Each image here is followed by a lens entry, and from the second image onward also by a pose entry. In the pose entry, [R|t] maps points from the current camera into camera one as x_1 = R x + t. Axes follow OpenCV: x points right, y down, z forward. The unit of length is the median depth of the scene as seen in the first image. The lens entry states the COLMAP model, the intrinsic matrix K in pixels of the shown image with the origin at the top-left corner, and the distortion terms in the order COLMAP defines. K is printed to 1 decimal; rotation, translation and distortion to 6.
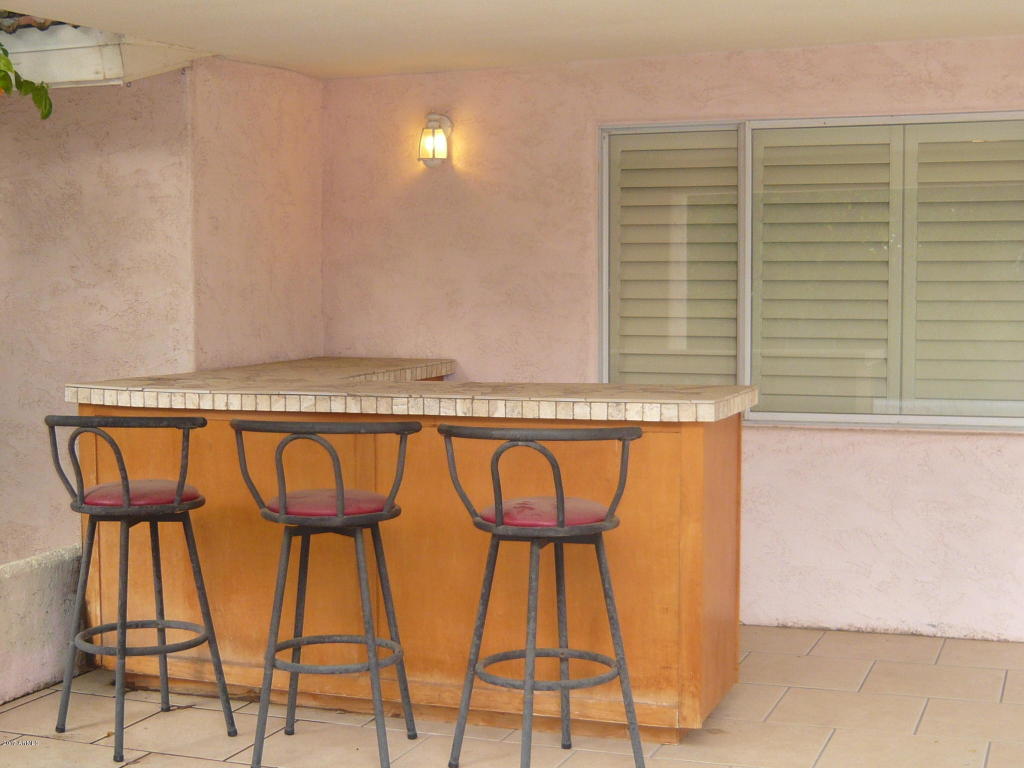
lens RADIAL K [[1548.5, 0, 515.2], [0, 1548.5, 385.8], [0, 0, 1]] dist [-0.127259, 0.000000]
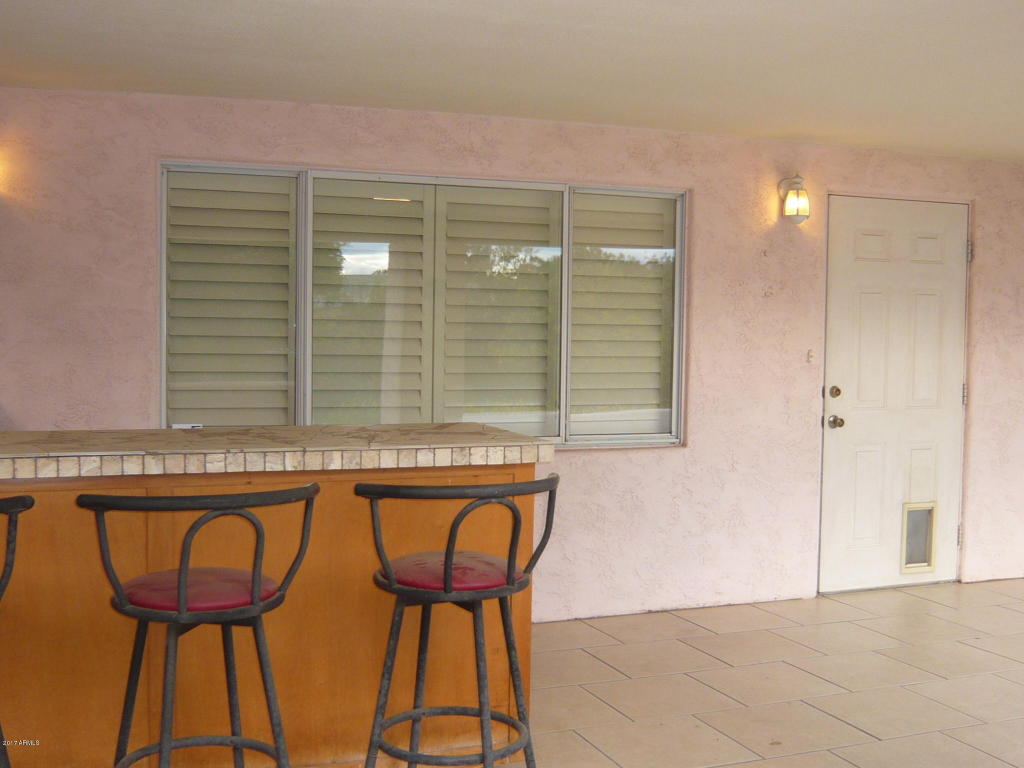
lens RADIAL K [[1184.6, 0, 512.3], [0, 1184.6, 389.5], [0, 0, 1]] dist [-0.092826, 0.000000]
pose [[0.741557, -0.021303, 0.670551, -0.309787], [0.024205, 0.999695, 0.004992, -0.021632], [-0.670453, 0.012529, 0.741847, 0.316968]]
